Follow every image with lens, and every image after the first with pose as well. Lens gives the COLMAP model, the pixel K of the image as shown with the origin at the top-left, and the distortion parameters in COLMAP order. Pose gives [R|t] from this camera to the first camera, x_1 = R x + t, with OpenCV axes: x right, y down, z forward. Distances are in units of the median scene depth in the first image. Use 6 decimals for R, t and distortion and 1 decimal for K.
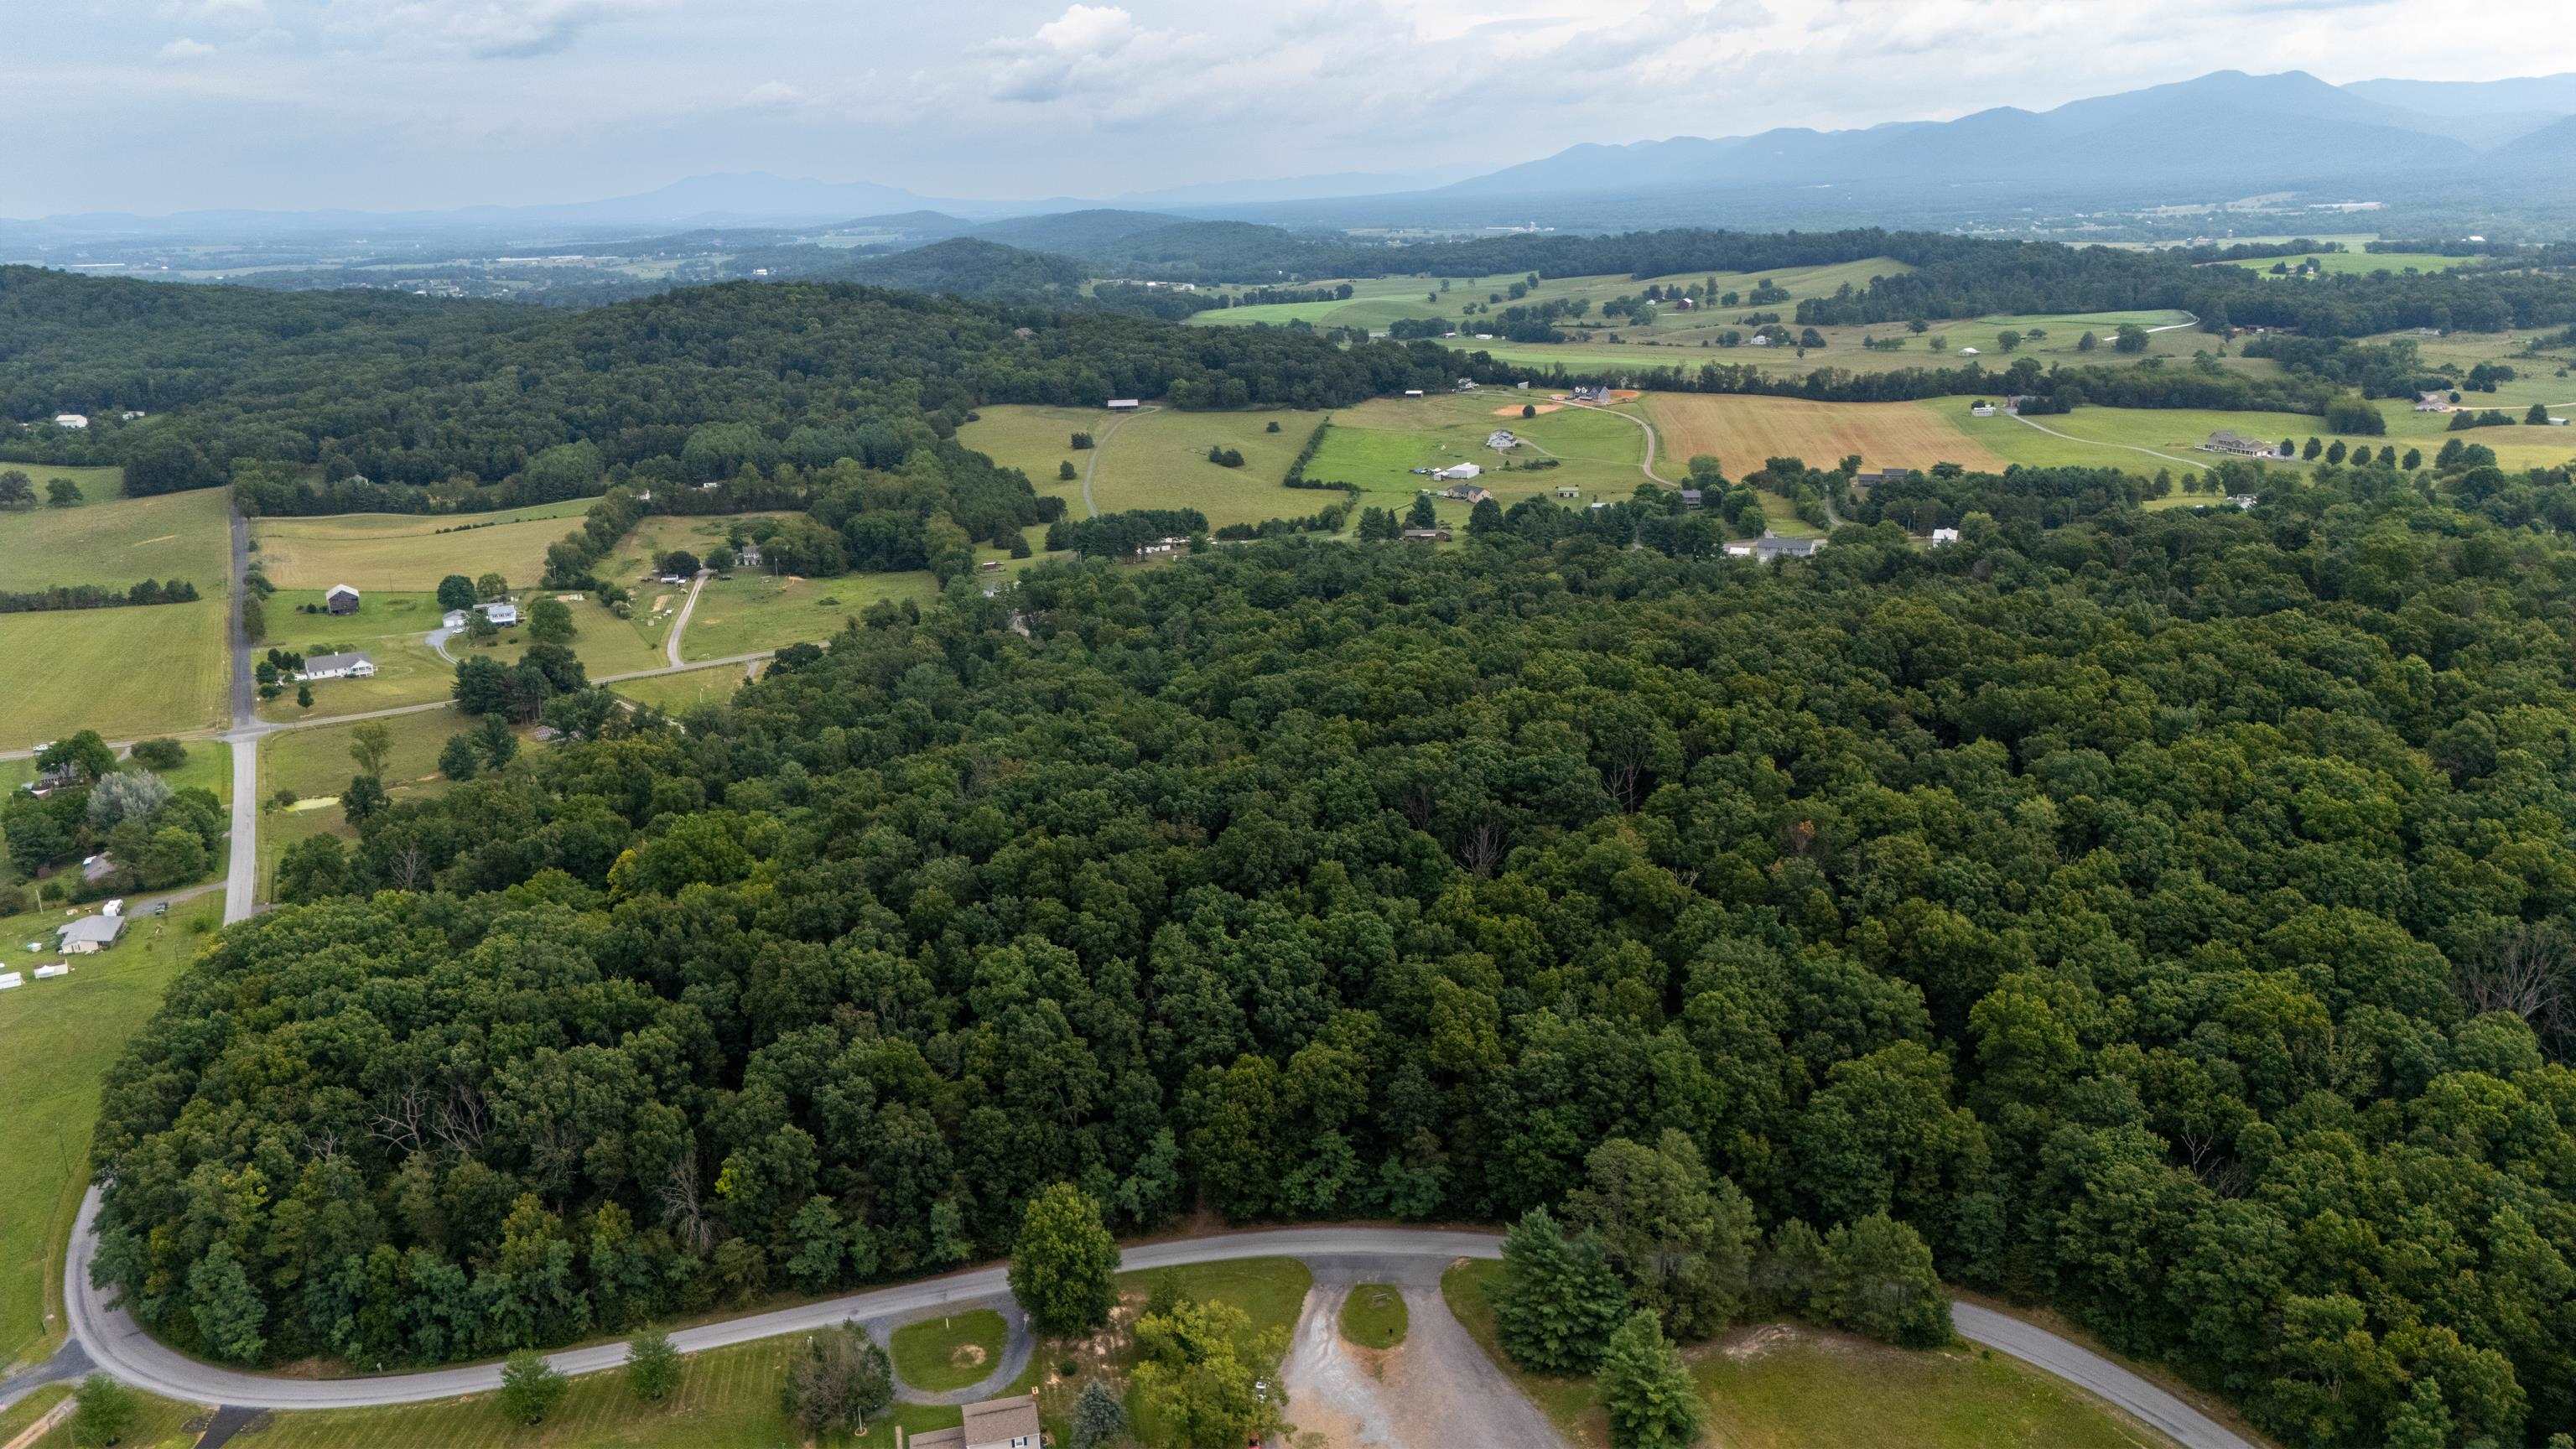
lens RADIAL K [[1900.7, 0, 1283.6], [0, 1900.7, 721.8], [0, 0, 1]] dist [0.072326, -0.068892]
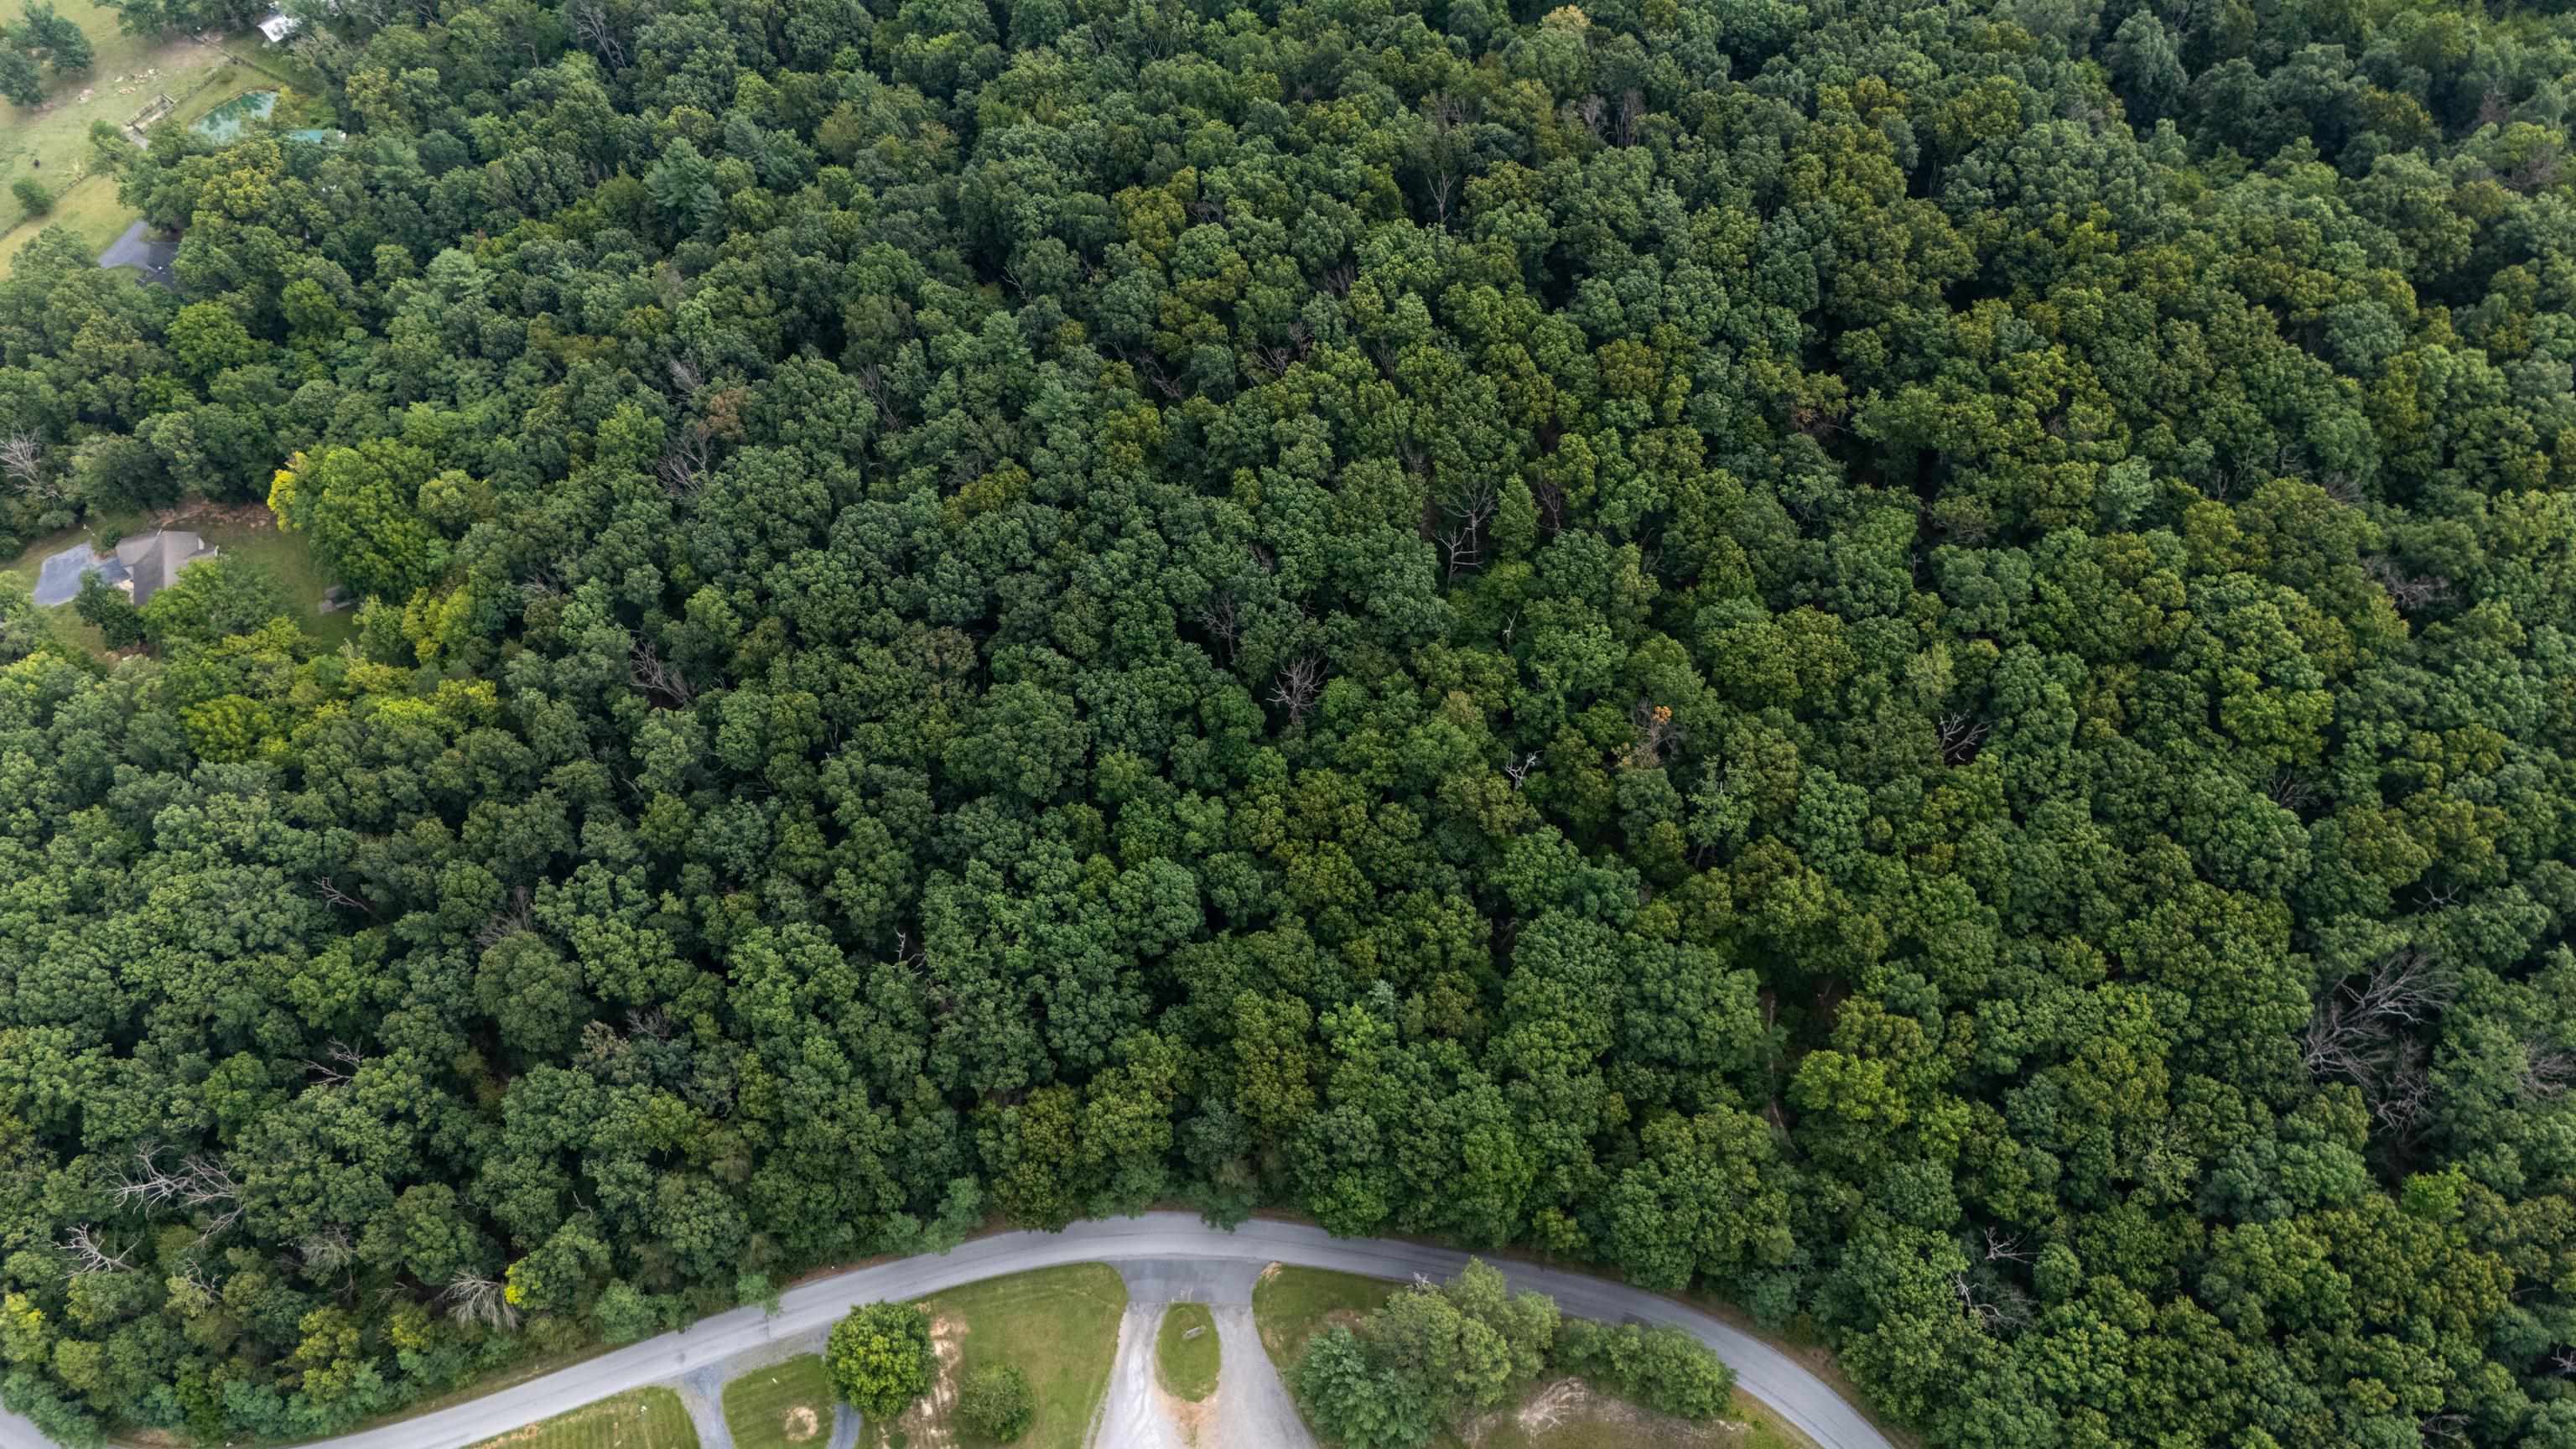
lens RADIAL K [[1900.7, 0, 1278.3], [0, 1900.7, 736.1], [0, 0, 1]] dist [0.072326, -0.068892]
pose [[0.996874, -0.072684, 0.030970, 0.069627], [0.034474, 0.752871, 0.657265, -0.489977], [-0.071089, -0.654143, 0.753023, 0.342431]]
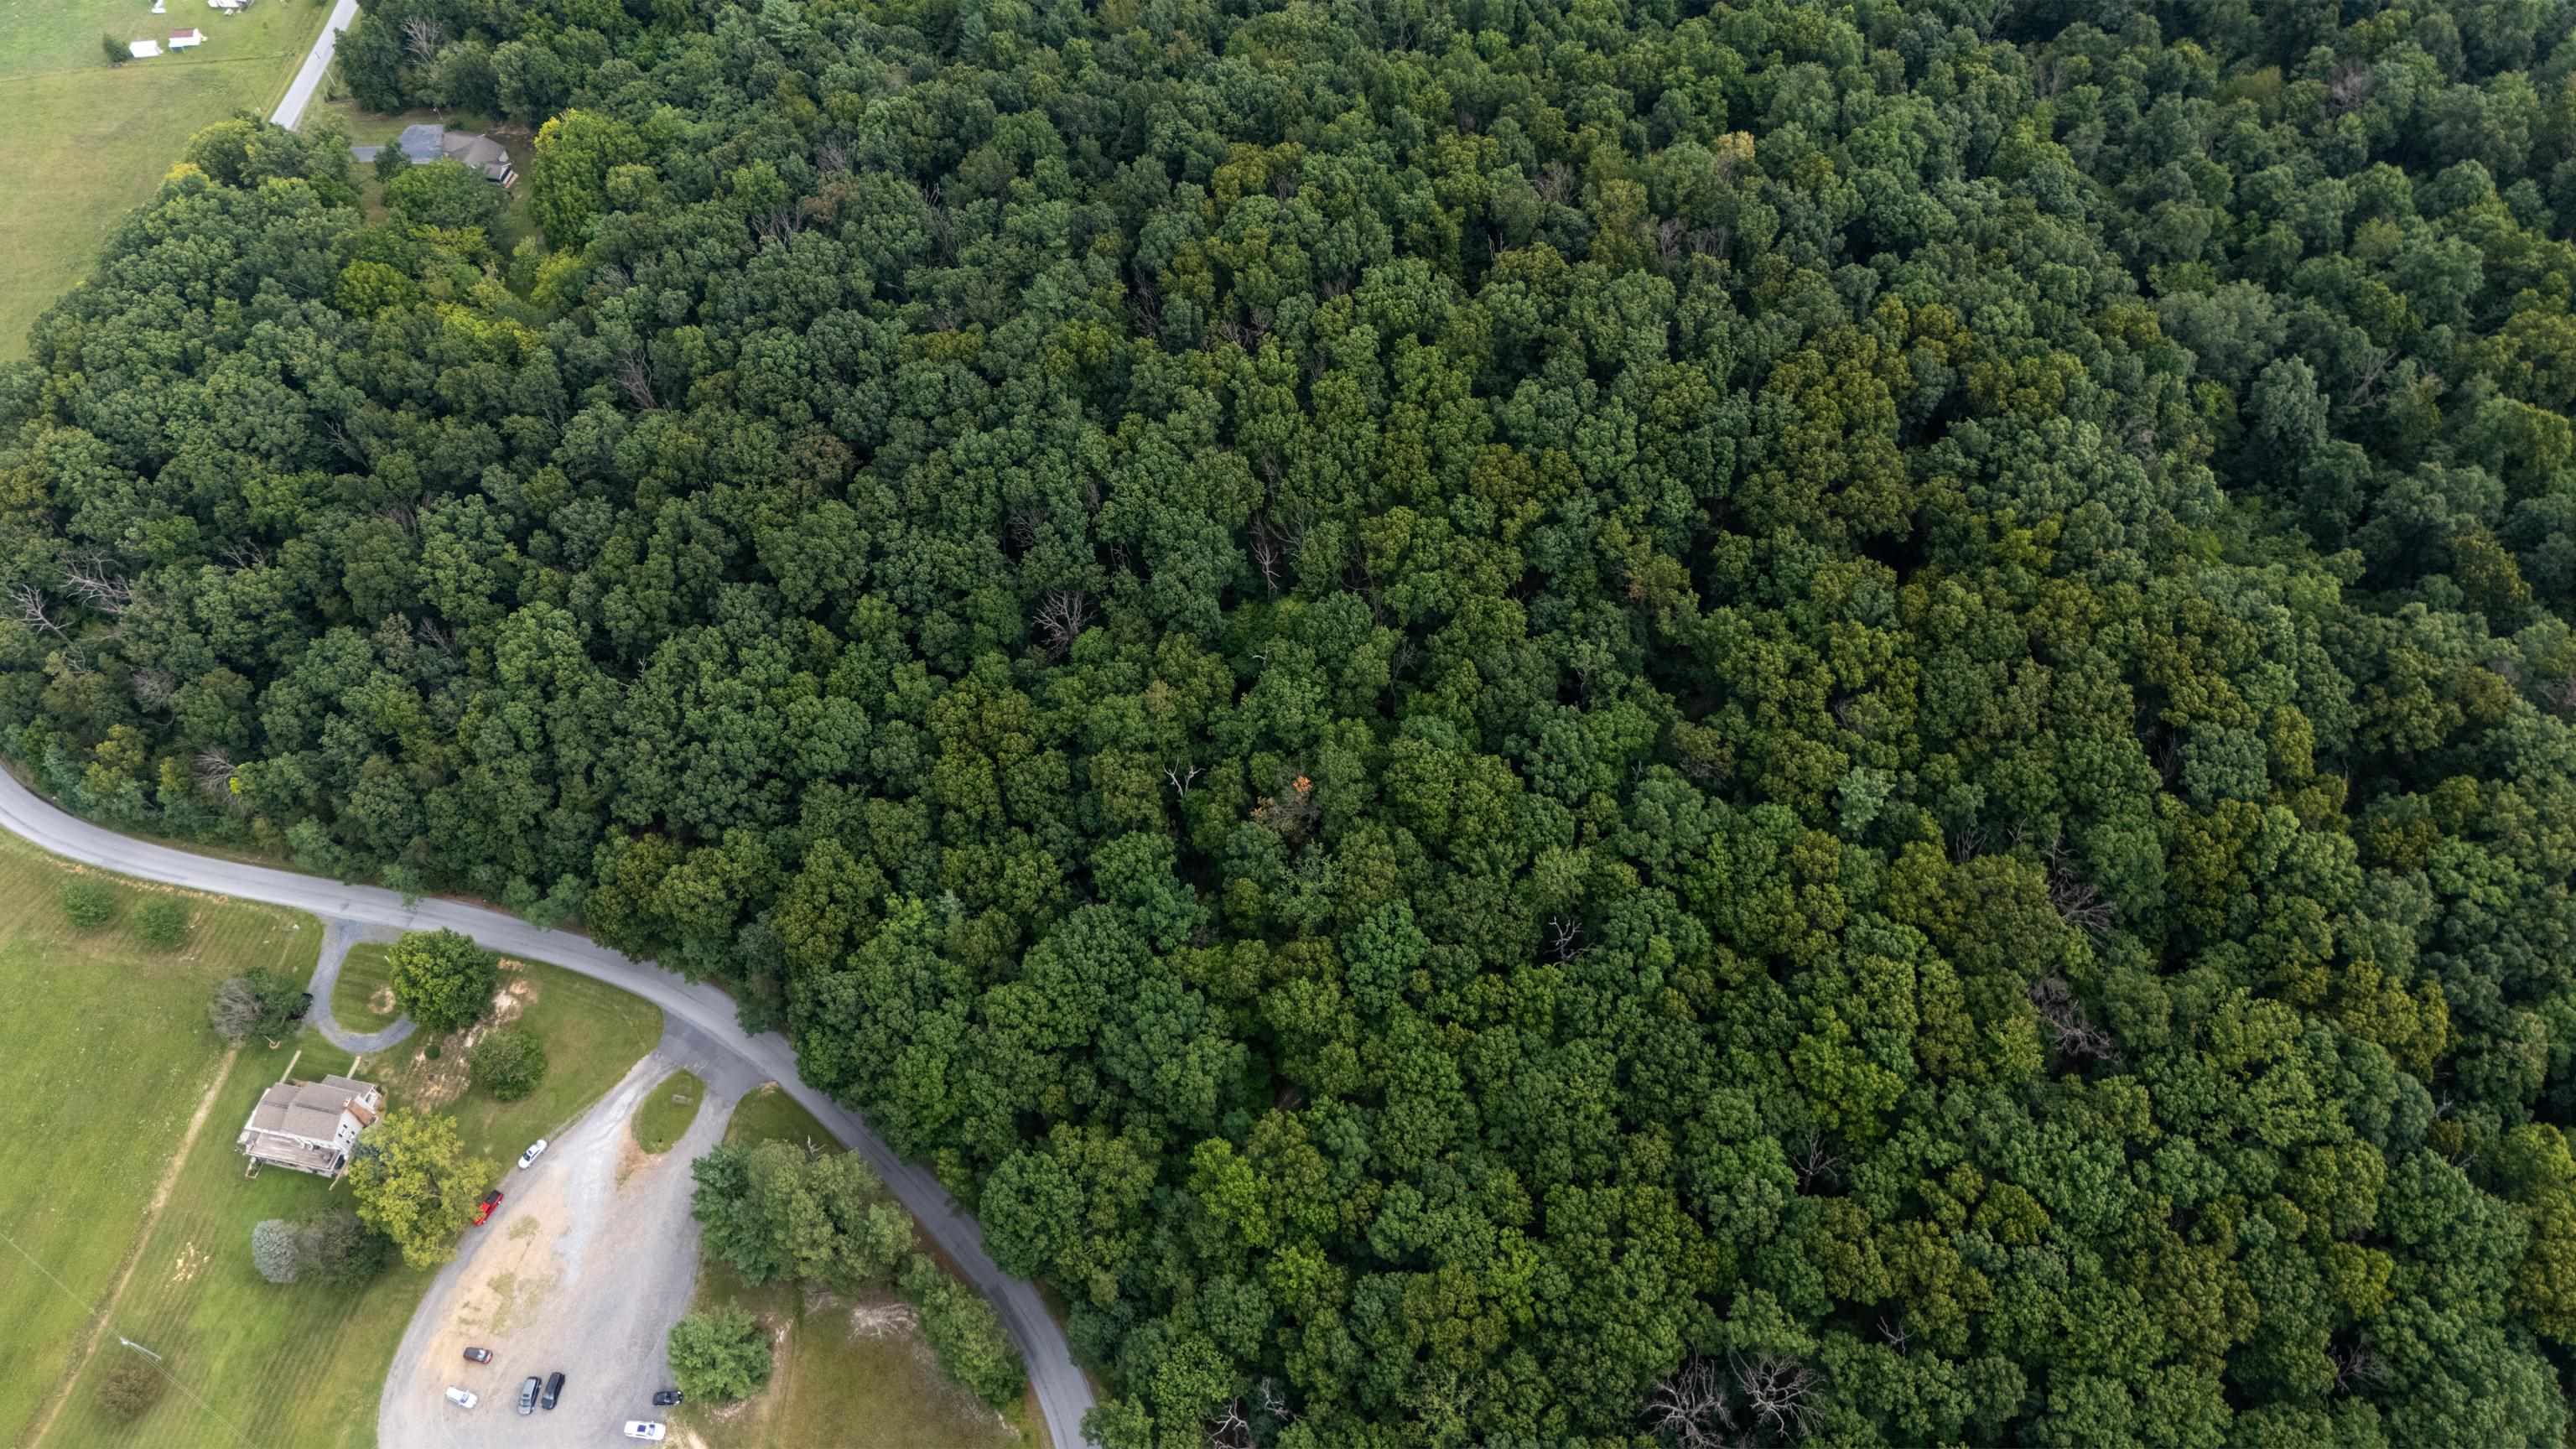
lens RADIAL K [[1900.7, 0, 1278.4], [0, 1900.7, 727.6], [0, 0, 1]] dist [0.072326, -0.068892]
pose [[0.890541, 0.371068, -0.263145, 0.461966], [-0.104482, 0.729843, 0.675583, -0.523653], [0.442742, -0.574140, 0.688725, 0.400273]]
